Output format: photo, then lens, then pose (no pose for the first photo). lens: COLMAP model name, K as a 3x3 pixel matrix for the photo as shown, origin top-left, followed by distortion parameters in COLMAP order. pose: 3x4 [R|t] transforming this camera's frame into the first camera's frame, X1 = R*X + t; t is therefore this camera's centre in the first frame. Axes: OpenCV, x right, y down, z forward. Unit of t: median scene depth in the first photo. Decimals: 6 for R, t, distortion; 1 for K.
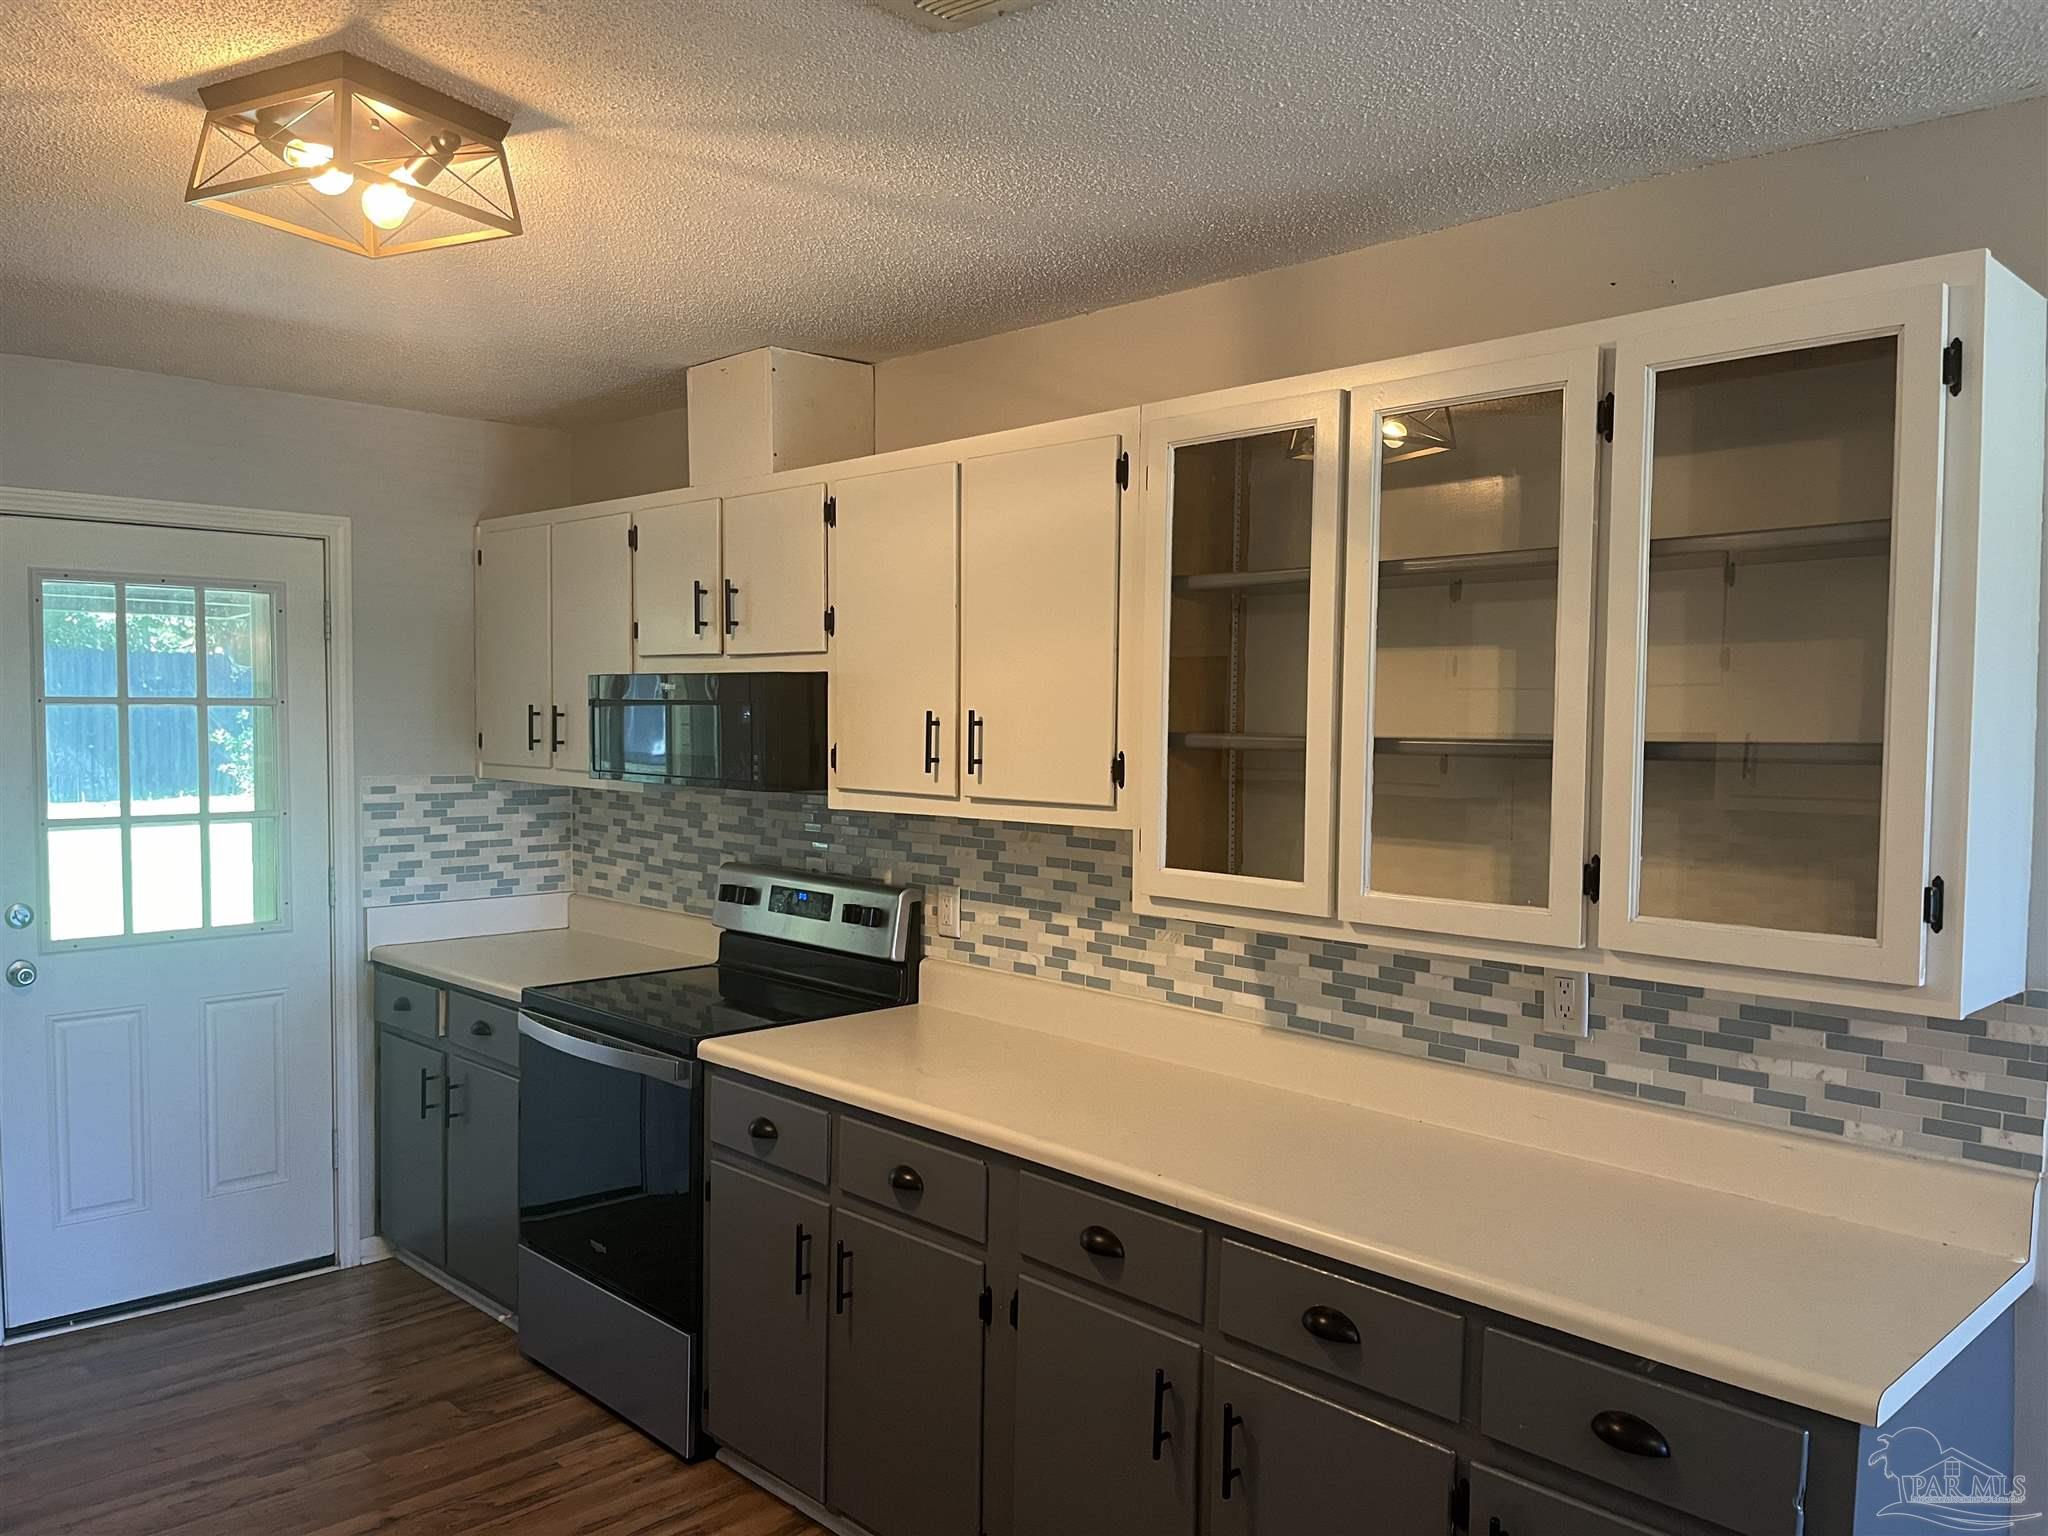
lens RADIAL K [[1558.8, 0, 1018.1], [0, 1558.8, 782.0], [0, 0, 1]] dist [0.049595, -0.053531]
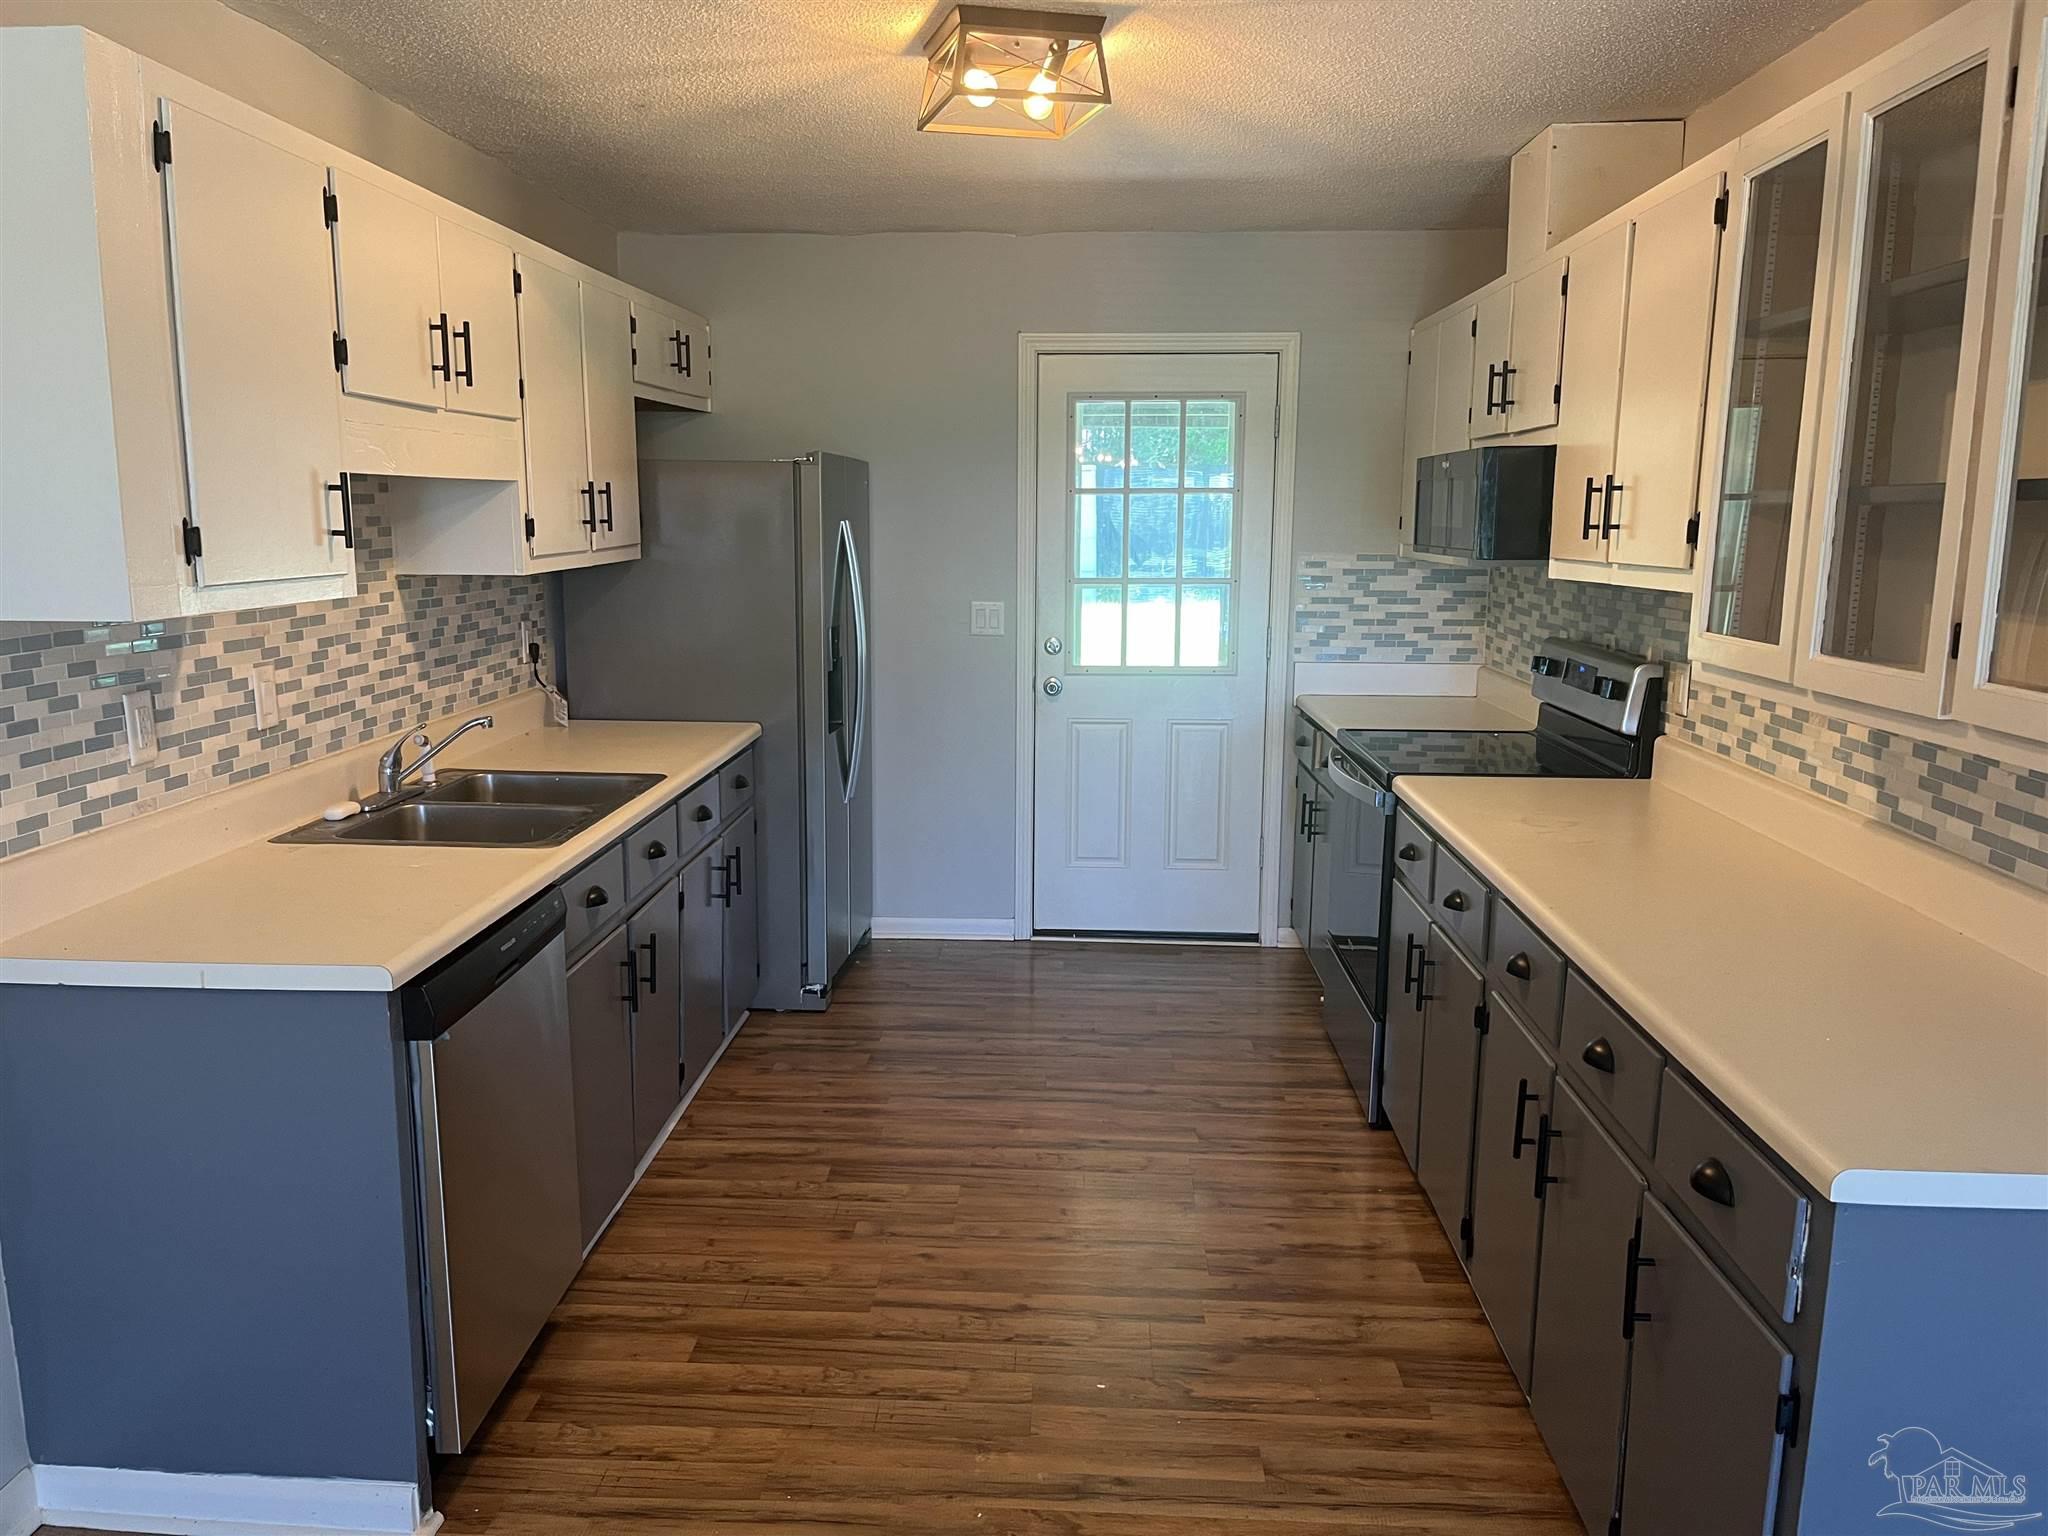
lens RADIAL K [[1558.8, 0, 1013.3], [0, 1558.8, 785.0], [0, 0, 1]] dist [0.049595, -0.053531]
pose [[0.682754, 0.120032, -0.720721, 0.385083], [-0.033944, 0.990559, 0.132816, 0.025478], [0.729860, -0.066216, 0.680383, 0.011053]]
